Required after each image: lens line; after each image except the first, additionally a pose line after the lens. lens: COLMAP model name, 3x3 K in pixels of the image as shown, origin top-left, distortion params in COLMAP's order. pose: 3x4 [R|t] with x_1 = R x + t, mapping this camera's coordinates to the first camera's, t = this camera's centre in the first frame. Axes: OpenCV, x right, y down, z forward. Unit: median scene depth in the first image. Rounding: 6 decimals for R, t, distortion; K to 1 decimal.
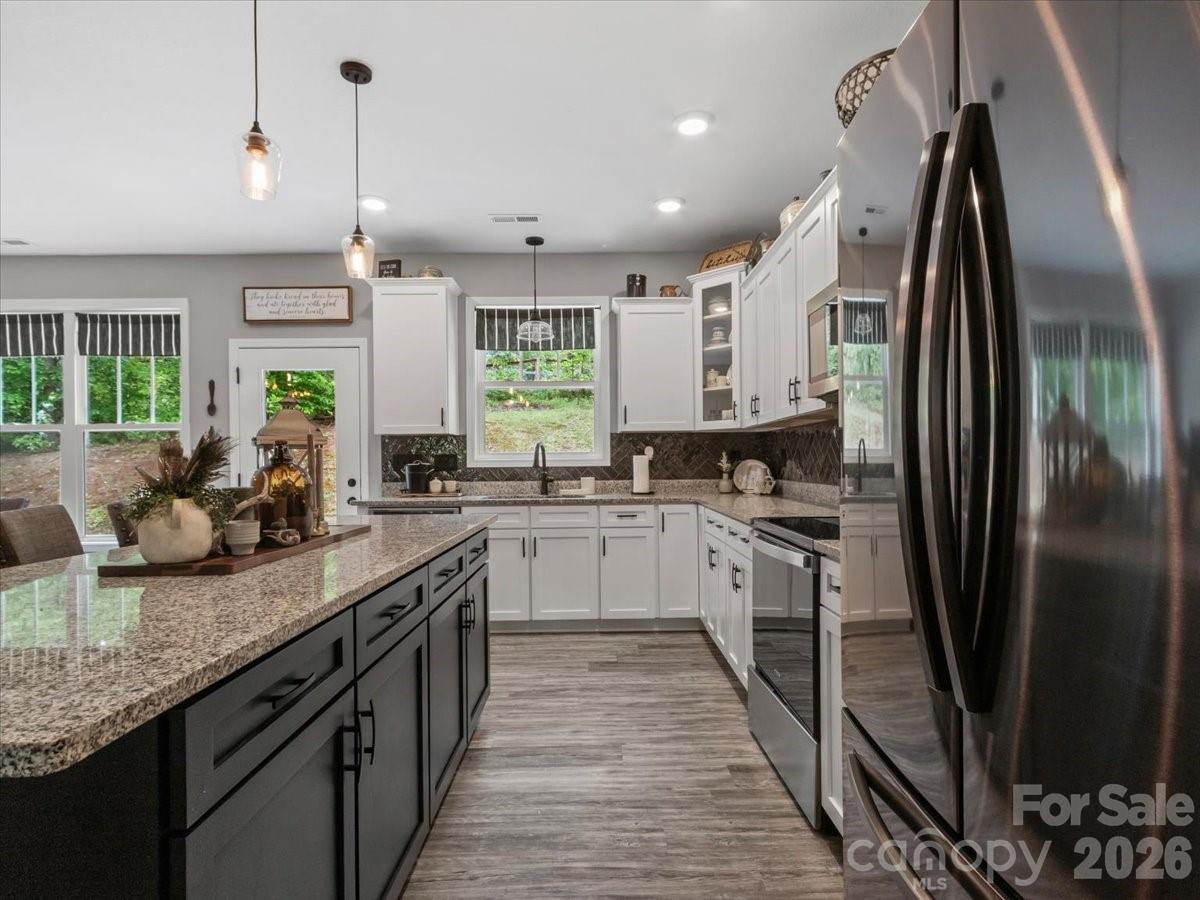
lens RADIAL K [[627.8, 0, 595.5], [0, 627.8, 464.3], [0, 0, 1]] dist [0.005097, -0.001483]
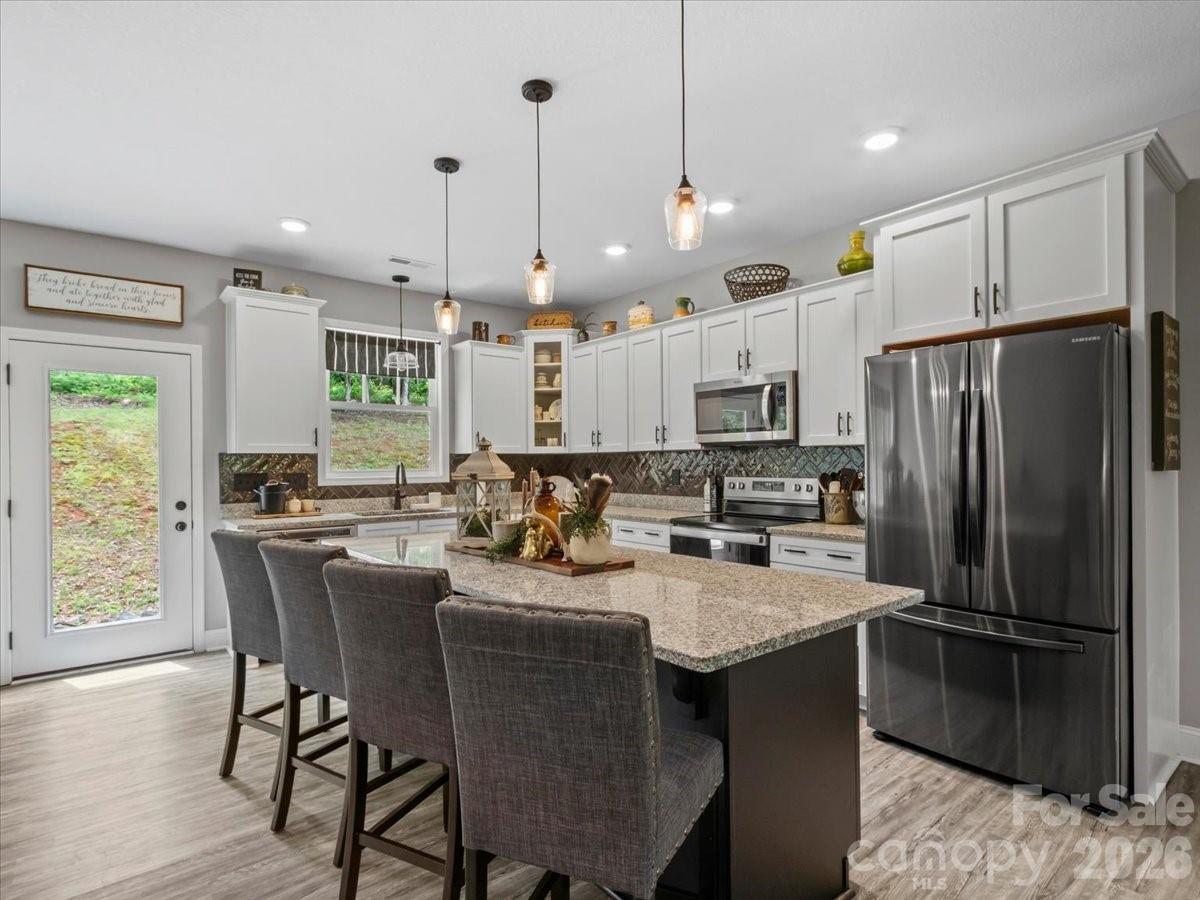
lens RADIAL K [[627.8, 0, 595.5], [0, 627.8, 464.3], [0, 0, 1]] dist [0.005097, -0.001483]
pose [[0.781118, 0.001532, 0.624381, -0.493892], [0.003930, 0.999965, -0.007371, -0.020983], [-0.624370, 0.008211, 0.781085, -0.064677]]
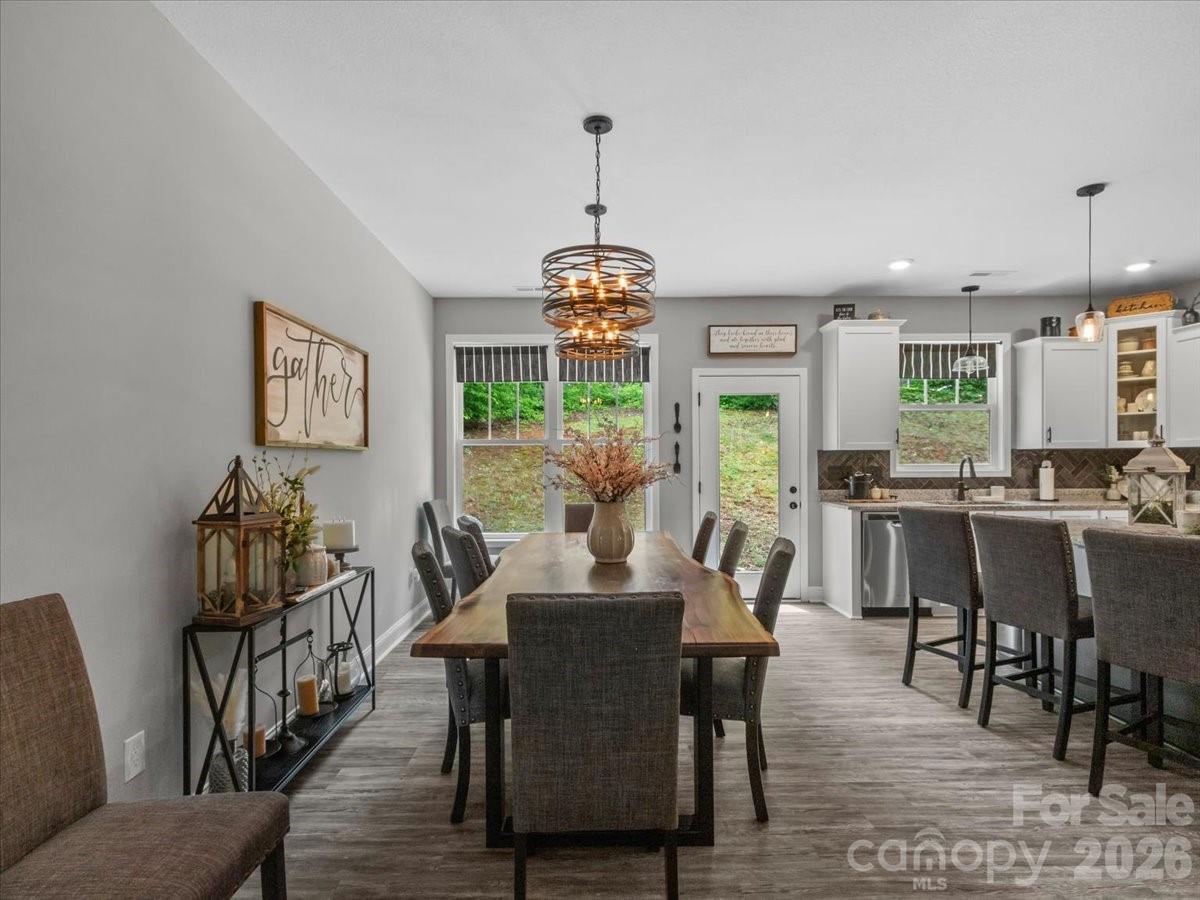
lens RADIAL K [[627.8, 0, 595.5], [0, 627.8, 464.3], [0, 0, 1]] dist [0.005097, -0.001483]
pose [[0.999983, 0.004400, 0.003710, -0.778188], [-0.004399, 0.999990, -0.000271, -0.017325], [-0.003711, 0.000255, 0.999993, -0.186121]]
